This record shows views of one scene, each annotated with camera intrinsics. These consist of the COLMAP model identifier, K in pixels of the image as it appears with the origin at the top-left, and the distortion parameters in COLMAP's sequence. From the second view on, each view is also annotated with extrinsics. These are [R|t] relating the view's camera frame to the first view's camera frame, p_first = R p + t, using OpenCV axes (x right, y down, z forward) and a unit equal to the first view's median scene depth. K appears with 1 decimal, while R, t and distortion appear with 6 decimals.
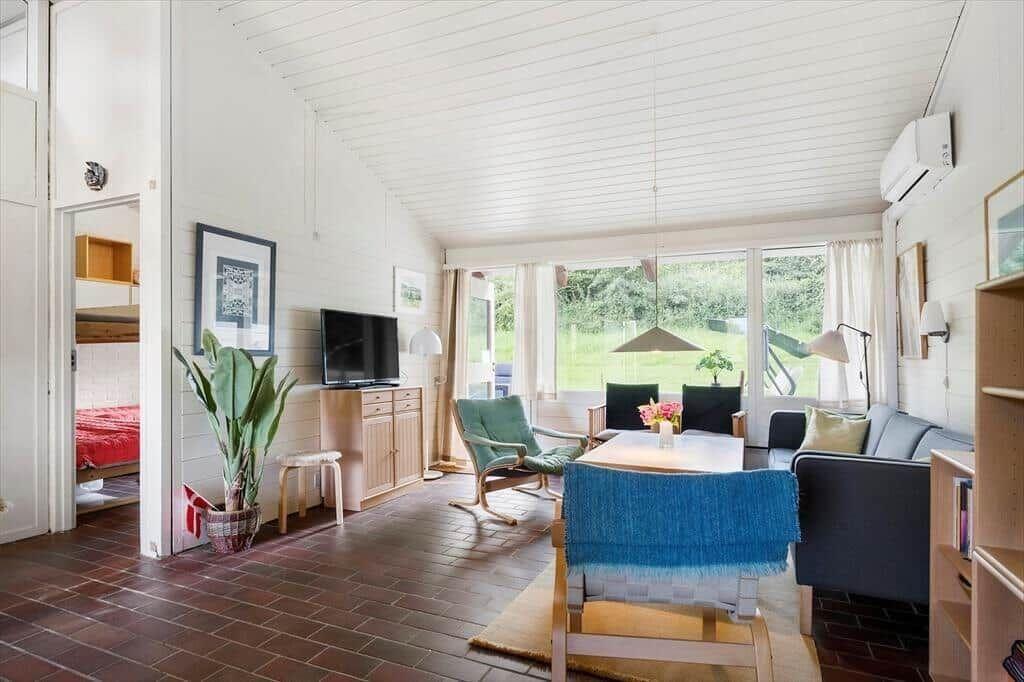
lens RADIAL K [[544.9, 0, 514.1], [0, 544.9, 348.0], [0, 0, 1]] dist [-0.003655, 0.000257]
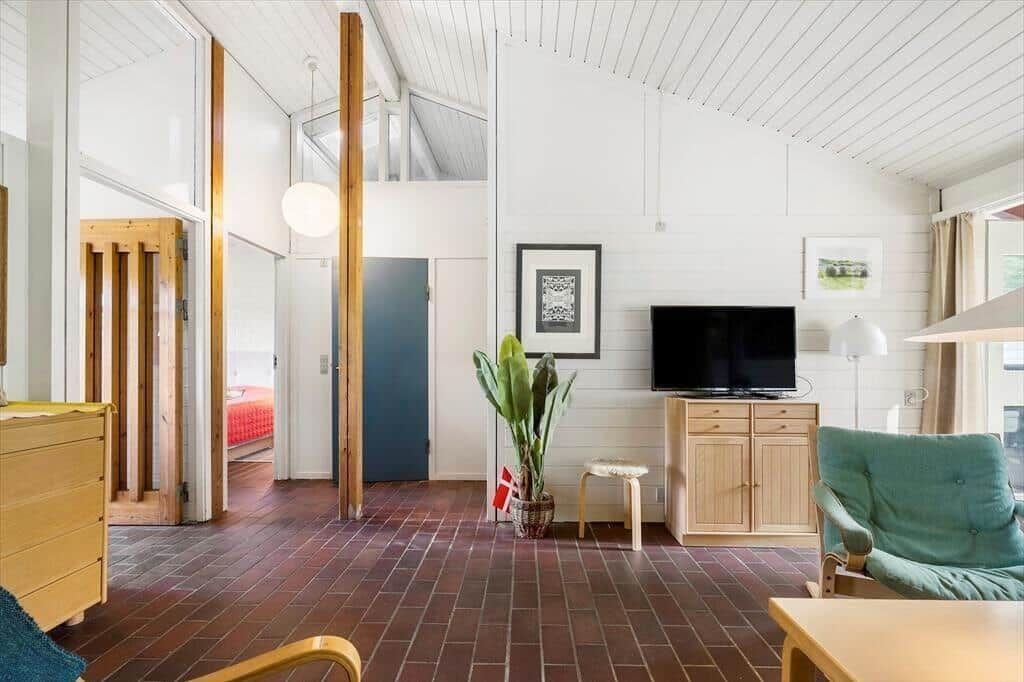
lens RADIAL K [[466.9, 0, 512.3], [0, 466.9, 361.9], [0, 0, 1]] dist [-0.002910, -0.000198]
pose [[0.382888, 0.003618, -0.923788, 0.253741], [0.014998, 0.999836, 0.010133, 0.008433], [0.923673, -0.017735, 0.382771, 0.459527]]
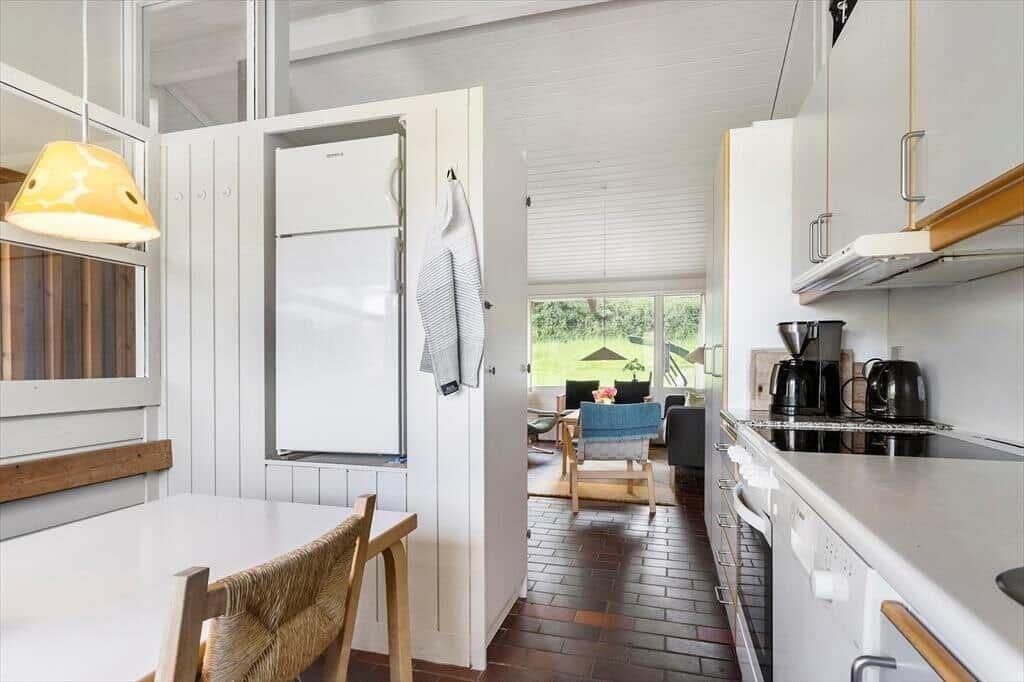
lens RADIAL K [[547.9, 0, 508.9], [0, 547.9, 365.2], [0, 0, 1]] dist [0.000082, -0.000033]
pose [[0.991841, 0.001109, 0.127478, -0.216916], [-0.003783, 0.999778, 0.020739, -0.009986], [-0.127426, -0.021052, 0.991625, -0.588994]]
